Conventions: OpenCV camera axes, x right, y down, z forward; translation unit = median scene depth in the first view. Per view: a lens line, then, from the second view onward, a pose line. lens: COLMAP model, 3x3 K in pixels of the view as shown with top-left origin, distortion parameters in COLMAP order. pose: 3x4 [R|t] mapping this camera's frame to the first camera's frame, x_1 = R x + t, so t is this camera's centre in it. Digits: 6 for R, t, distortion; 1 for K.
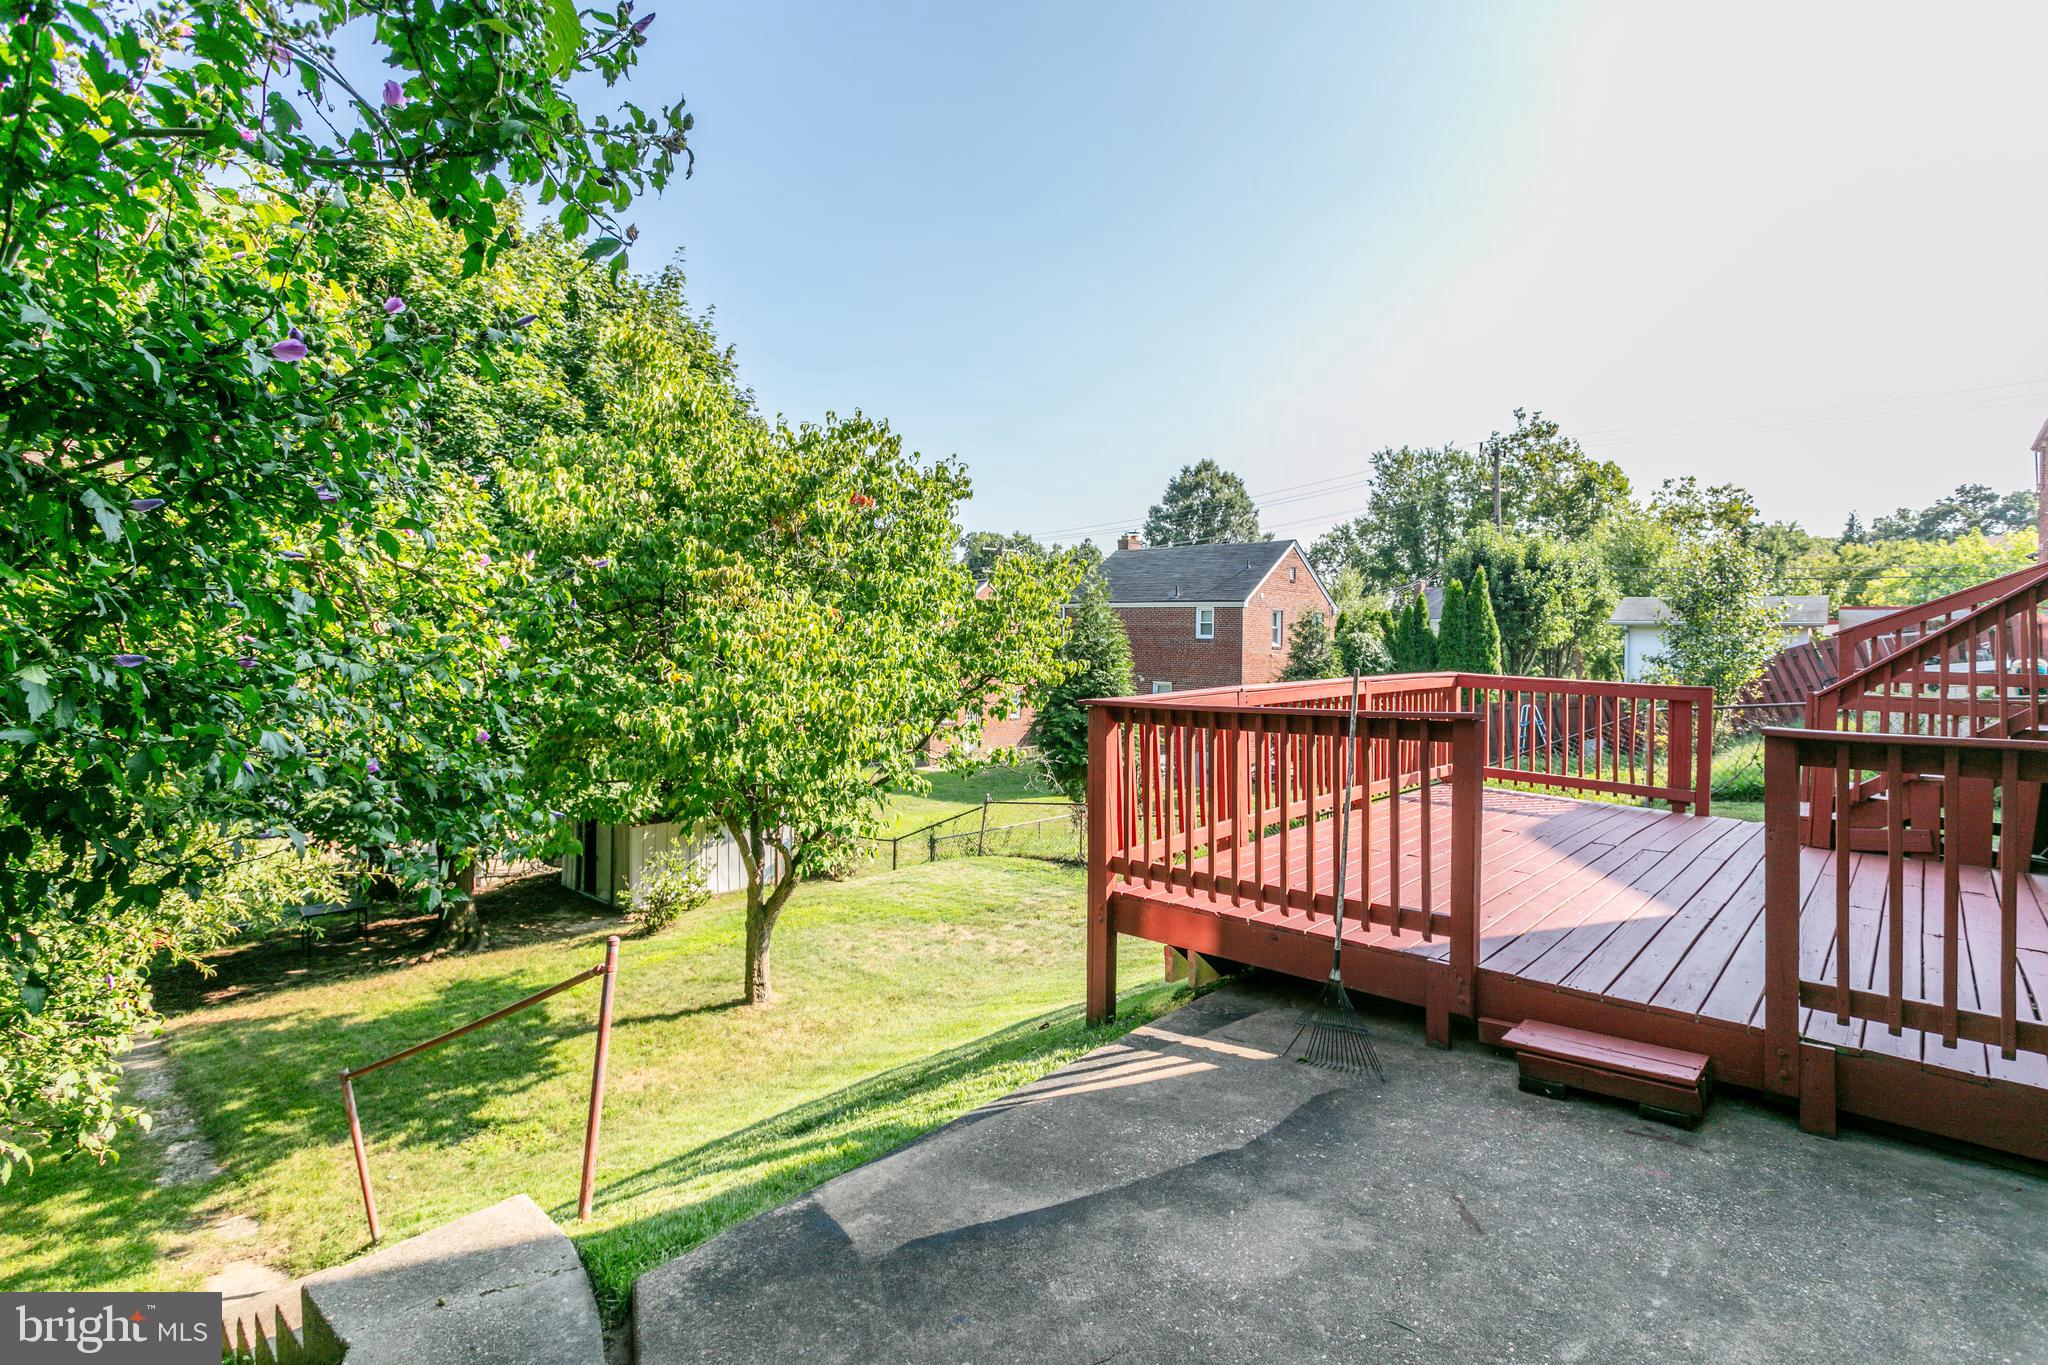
lens RADIAL K [[1009.7, 0, 1011.4], [0, 1009.7, 687.5], [0, 0, 1]] dist [0.004848, -0.000317]
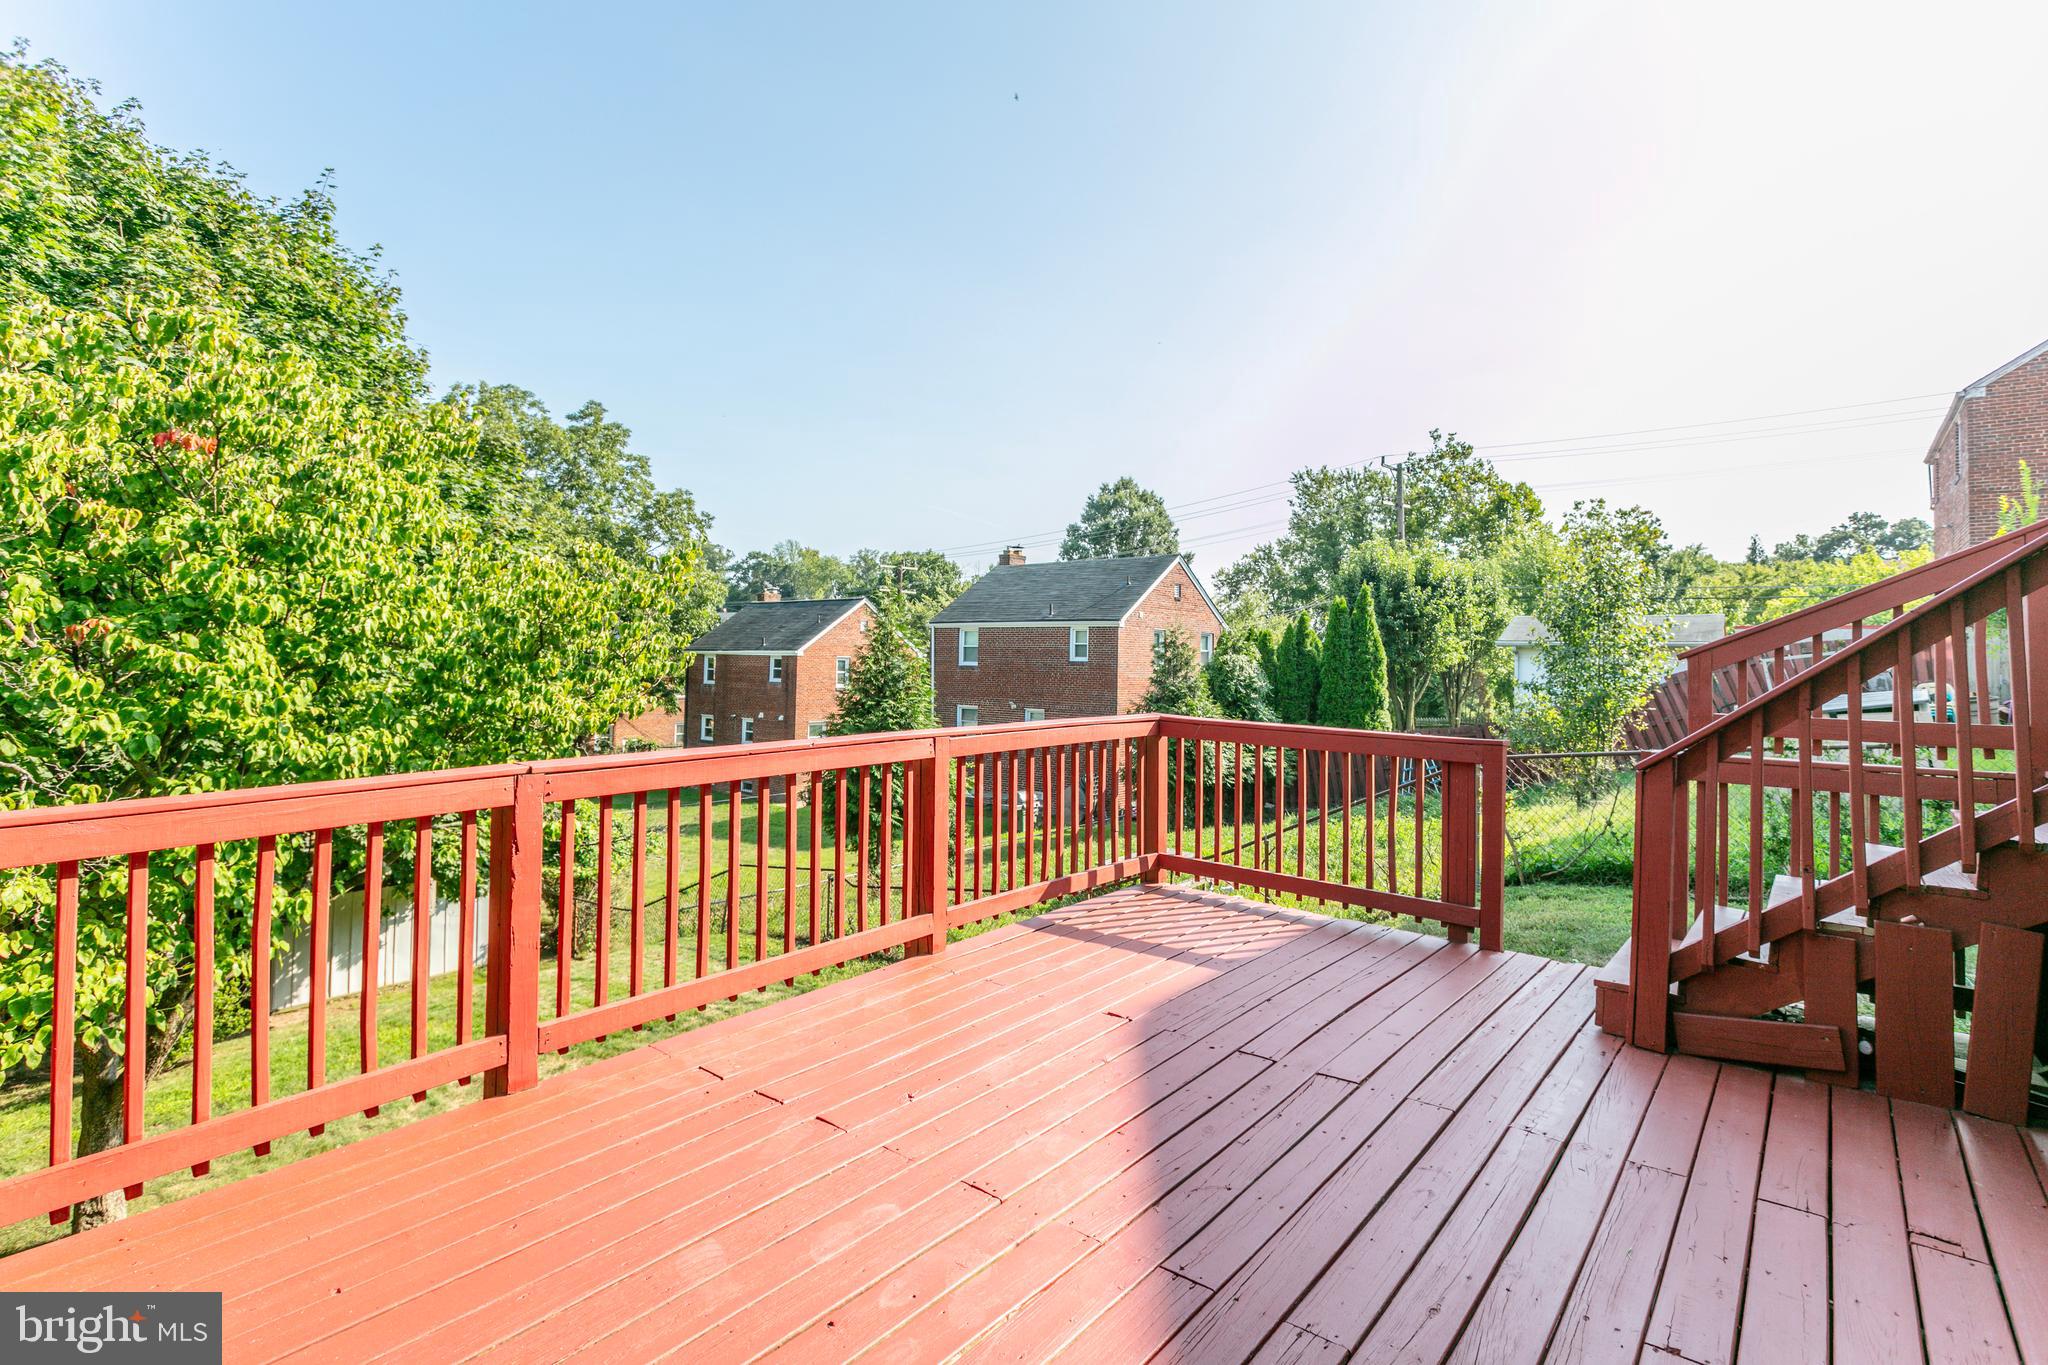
lens RADIAL K [[1018.9, 0, 1024.0], [0, 1018.9, 682.5], [0, 0, 1]] dist [0.002324, 0.000928]
pose [[0.997701, -0.002966, 0.067707, 0.068809], [0.004808, 0.999622, -0.027071, -0.004048], [-0.067601, 0.027335, 0.997338, 0.075921]]
